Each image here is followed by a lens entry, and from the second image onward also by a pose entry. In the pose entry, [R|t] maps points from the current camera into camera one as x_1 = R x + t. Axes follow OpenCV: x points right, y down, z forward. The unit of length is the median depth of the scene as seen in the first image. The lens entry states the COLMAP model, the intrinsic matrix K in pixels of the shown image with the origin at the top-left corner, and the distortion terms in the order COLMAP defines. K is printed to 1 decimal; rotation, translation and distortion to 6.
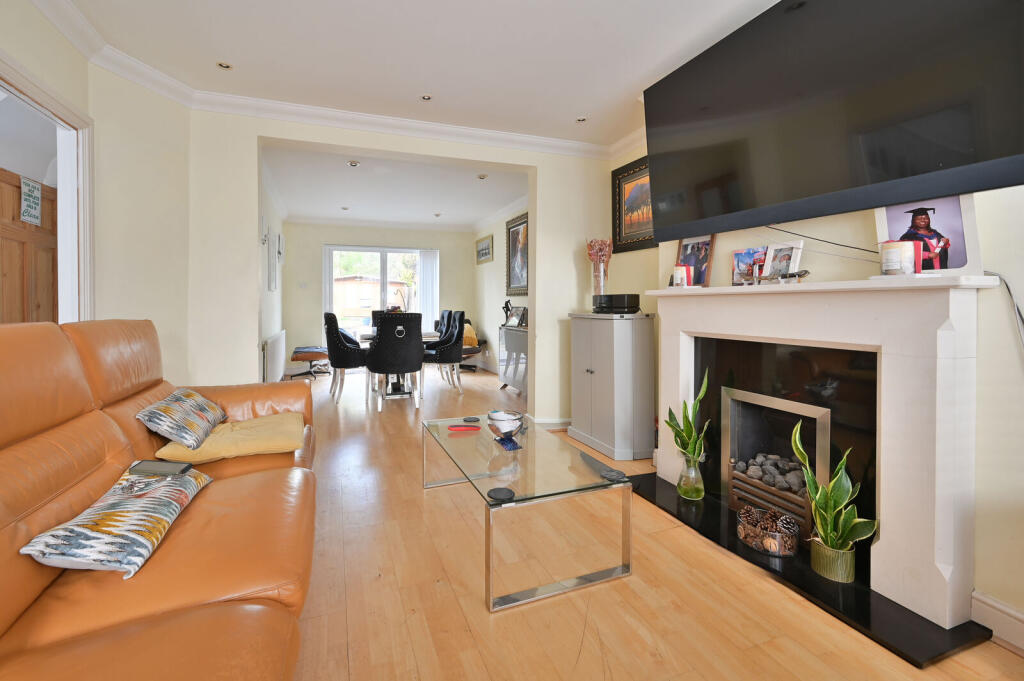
lens RADIAL K [[419.6, 0, 471.5], [0, 419.6, 304.8], [0, 0, 1]] dist [0.002467, -0.000040]
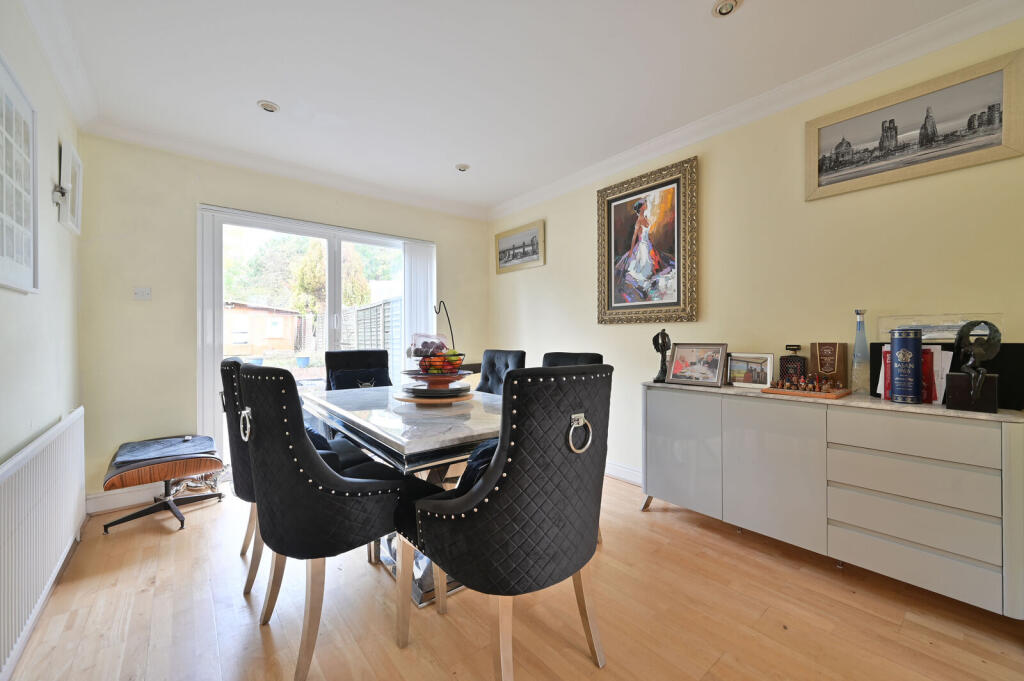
lens RADIAL K [[419.6, 0, 516.4], [0, 419.6, 339.2], [0, 0, 1]] dist [0.002467, -0.000040]
pose [[0.939846, 0.000954, 0.341596, -0.197079], [-0.000217, 0.999998, -0.002195, 0.000916], [-0.341597, 0.001989, 0.939844, 0.484650]]
